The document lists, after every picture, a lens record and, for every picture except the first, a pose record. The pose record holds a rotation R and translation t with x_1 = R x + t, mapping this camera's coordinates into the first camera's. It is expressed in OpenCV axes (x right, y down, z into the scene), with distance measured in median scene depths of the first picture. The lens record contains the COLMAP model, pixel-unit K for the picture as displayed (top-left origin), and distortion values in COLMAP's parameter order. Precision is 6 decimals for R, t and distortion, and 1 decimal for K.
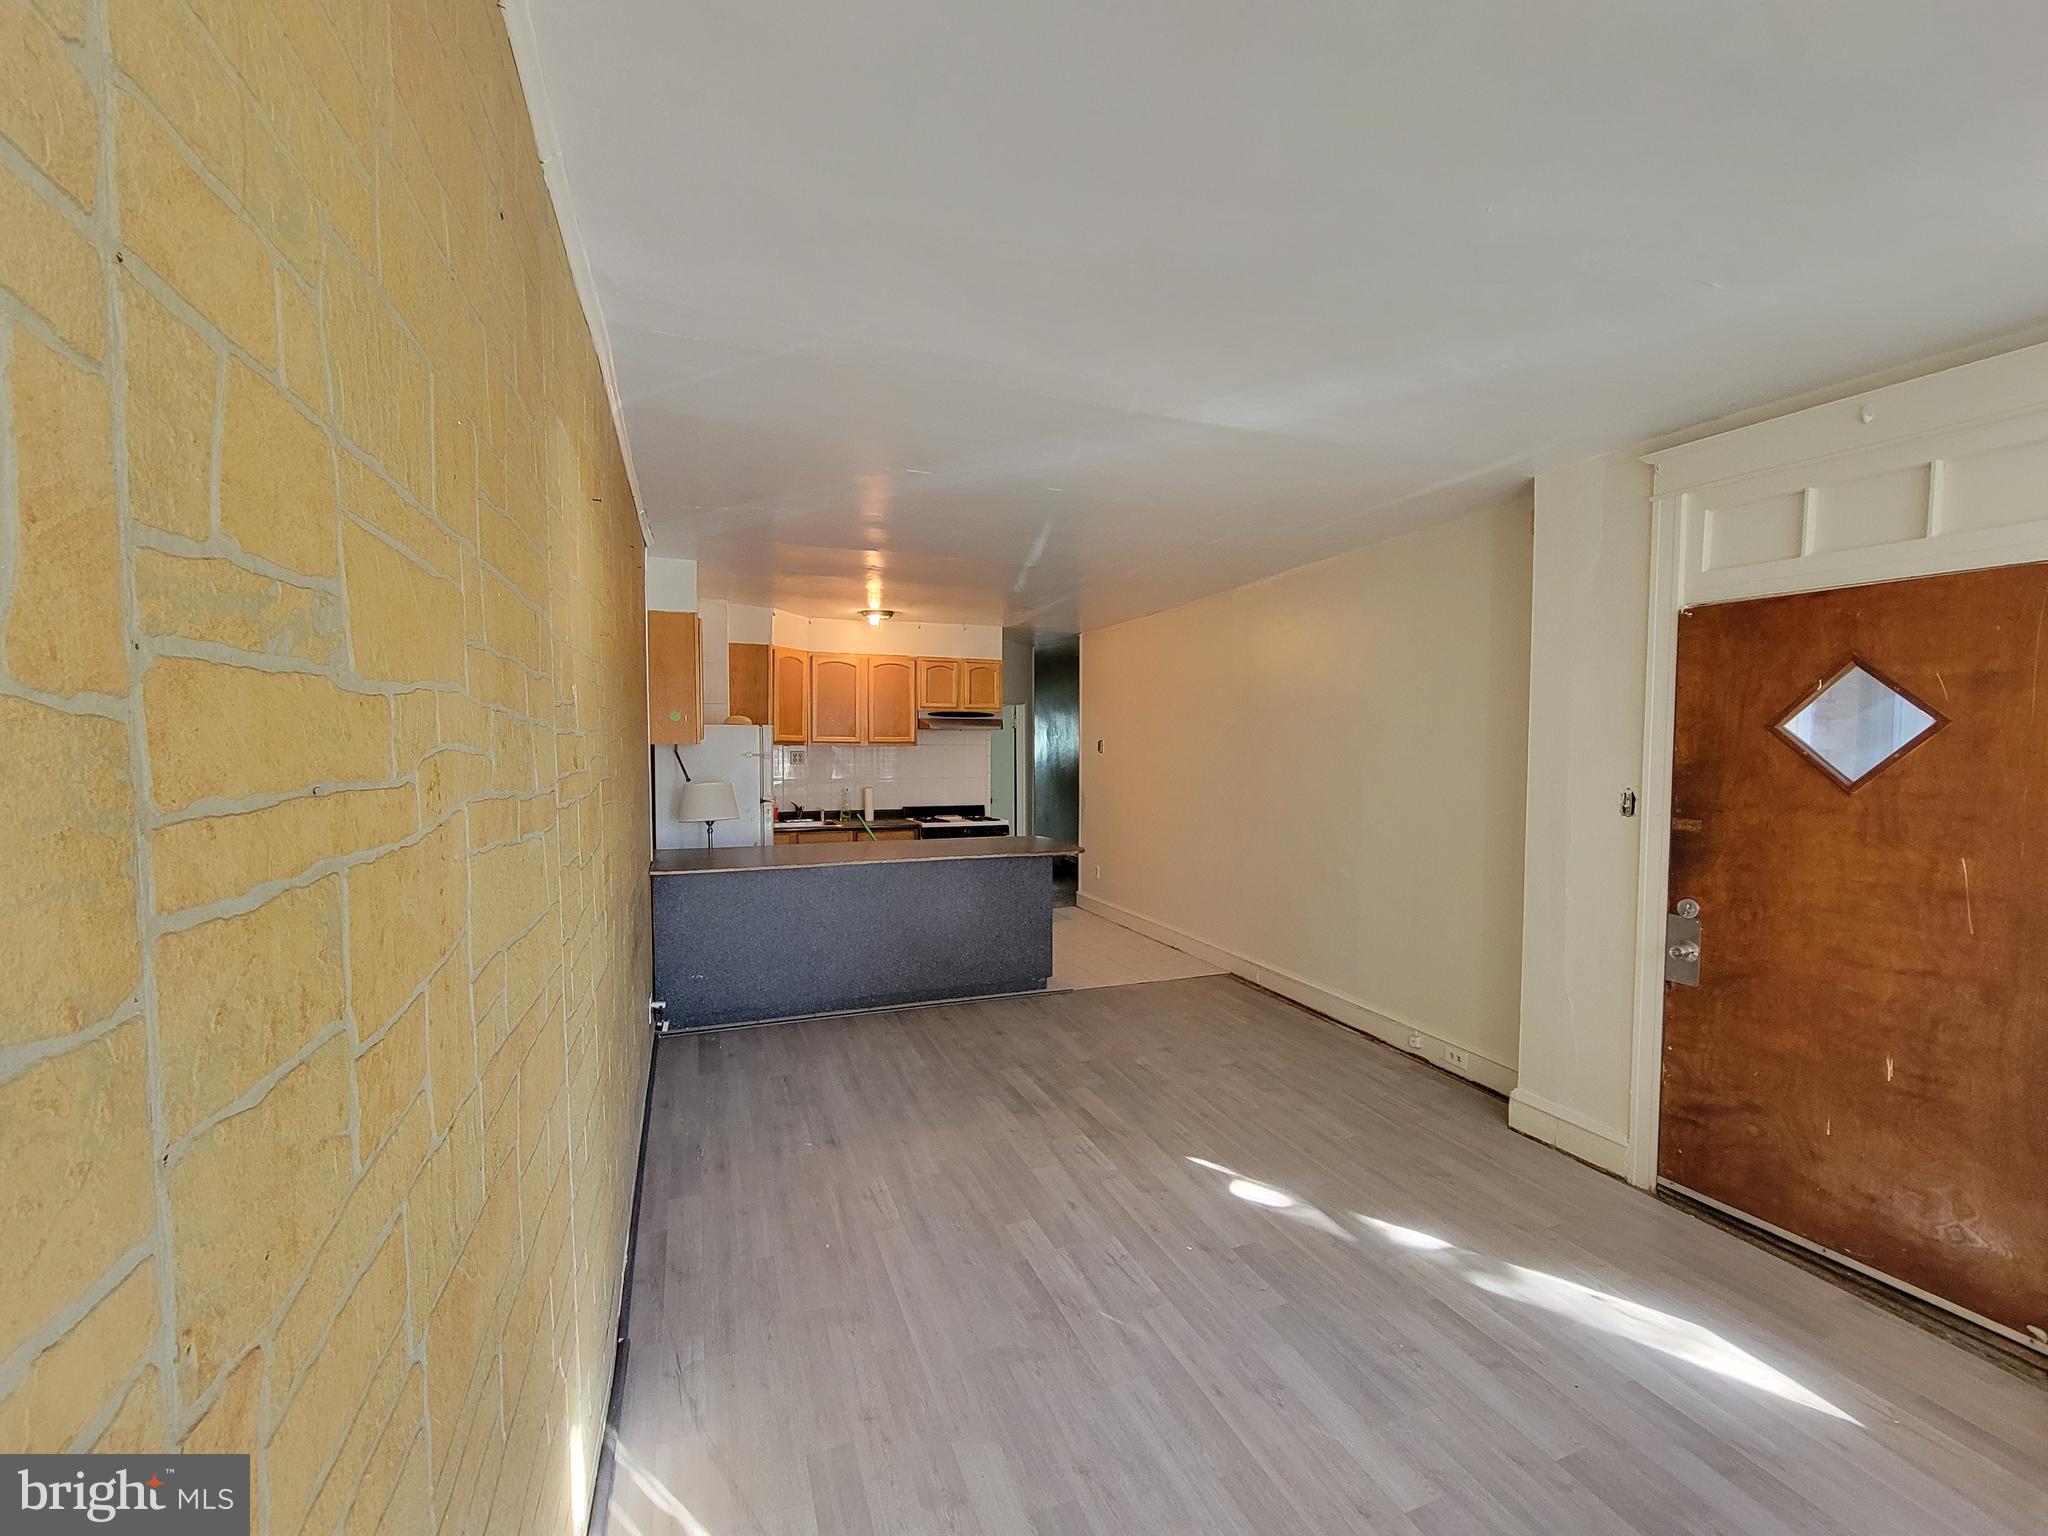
lens RADIAL K [[831.6, 0, 1020.7], [0, 831.6, 775.9], [0, 0, 1]] dist [0.000140, -0.000272]
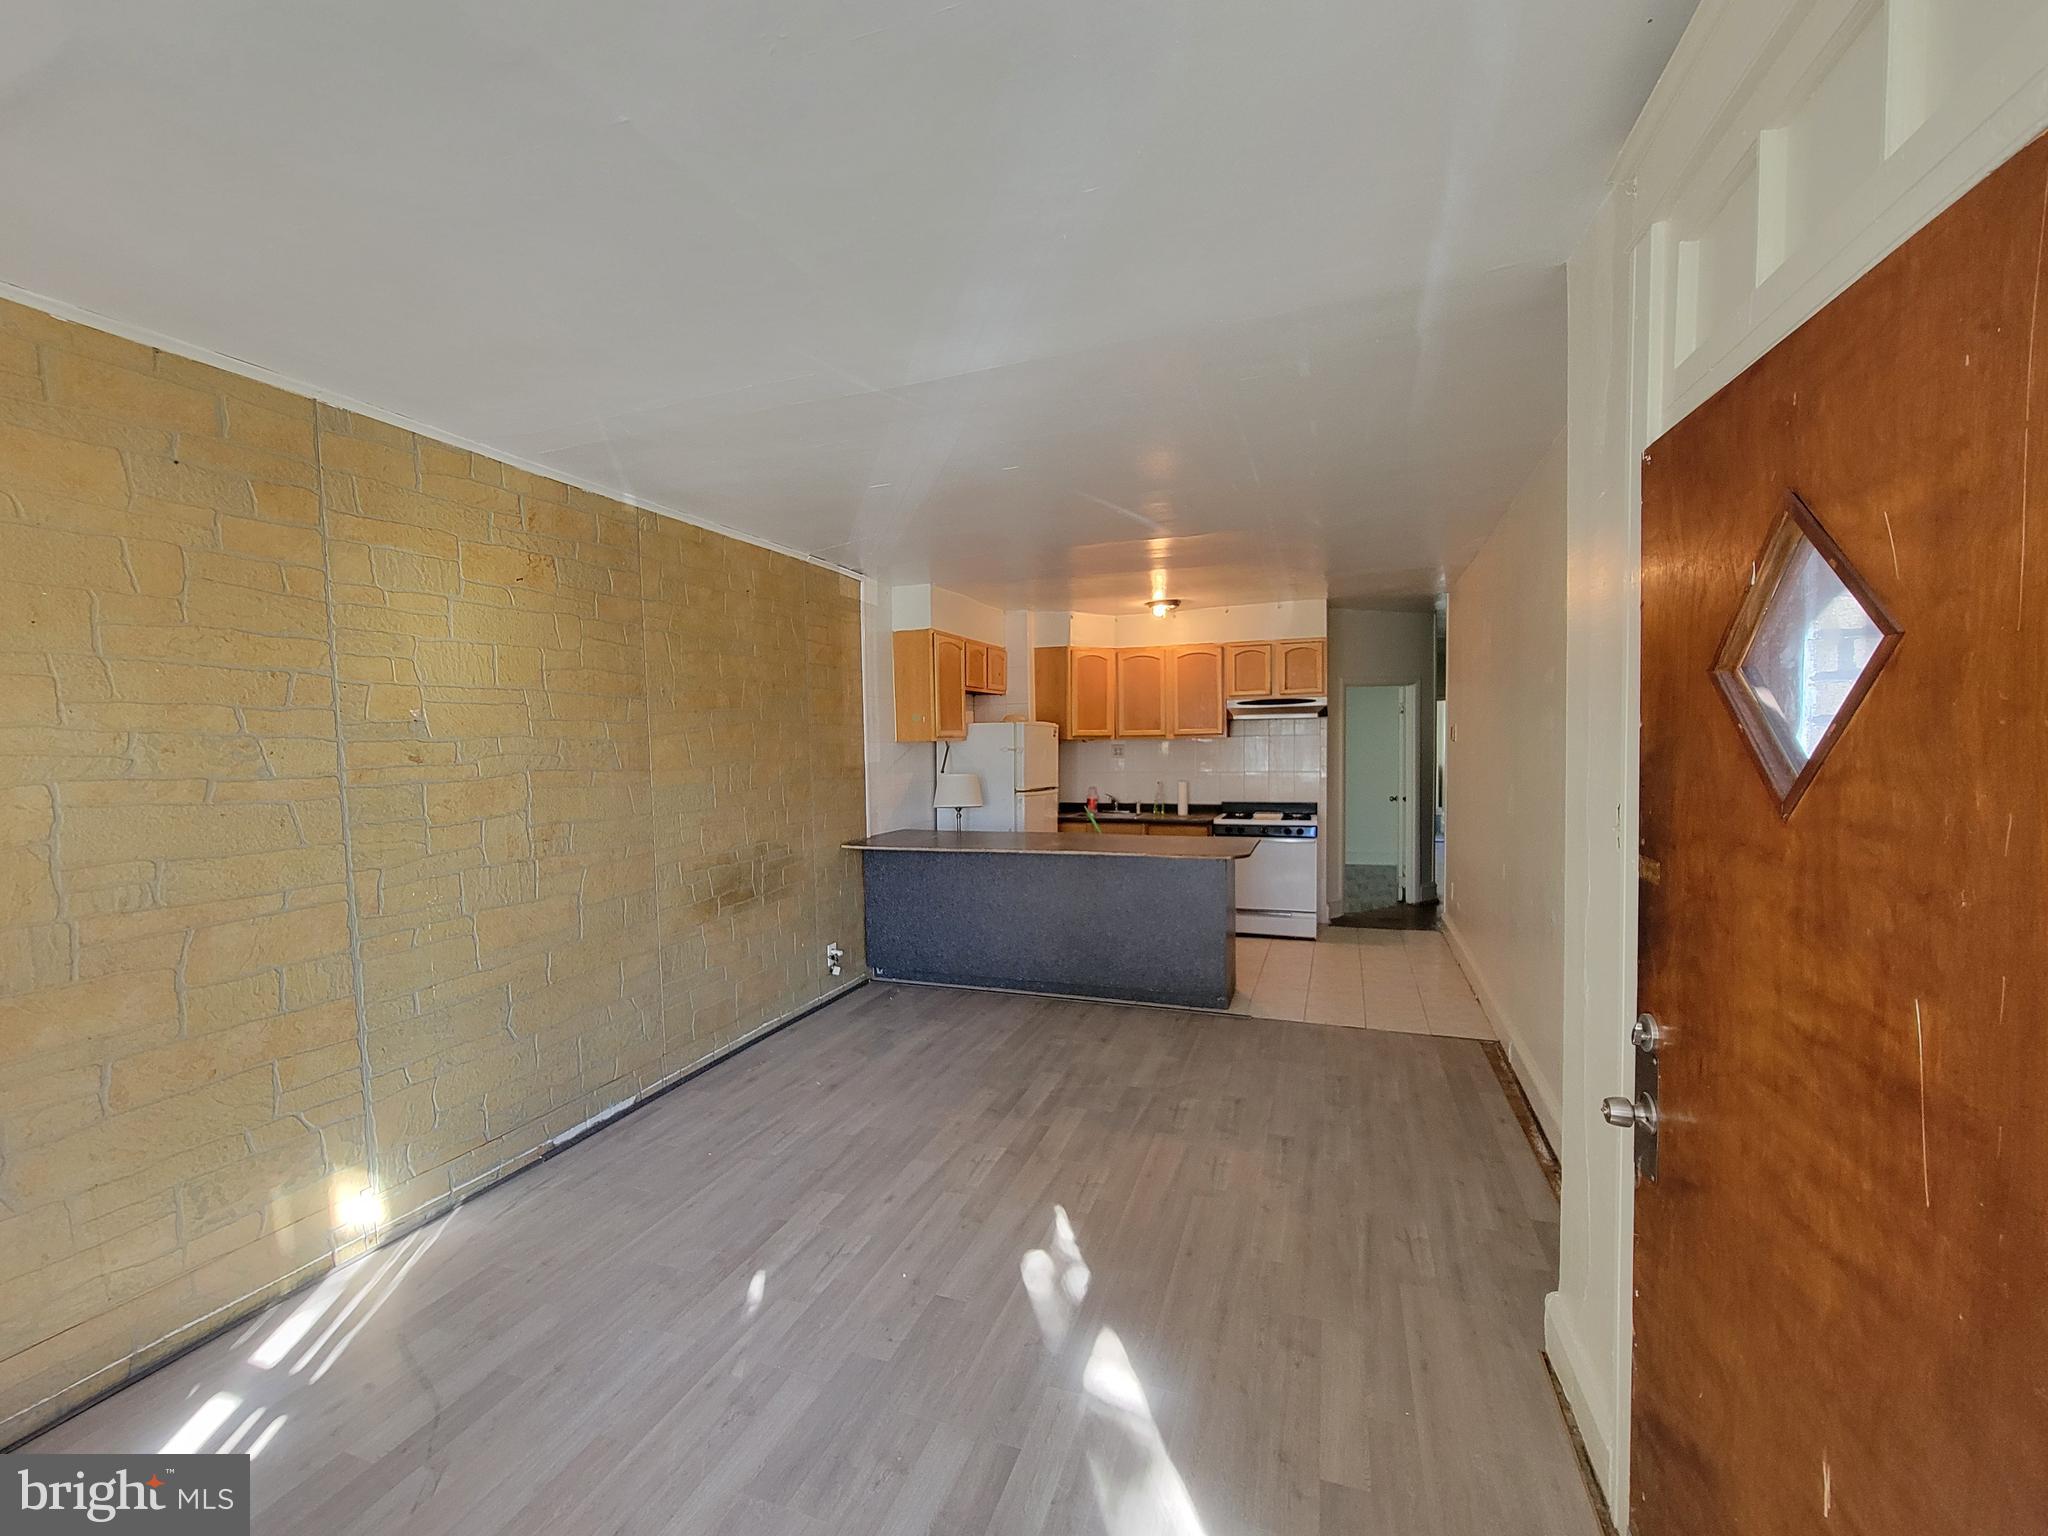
lens RADIAL K [[831.6, 0, 1020.7], [0, 831.6, 775.9], [0, 0, 1]] dist [0.000140, -0.000272]
pose [[0.756061, 0.011024, -0.654409, 0.422329], [-0.005740, 0.999931, 0.010214, -0.001448], [0.654476, -0.003966, 0.756072, 0.178352]]
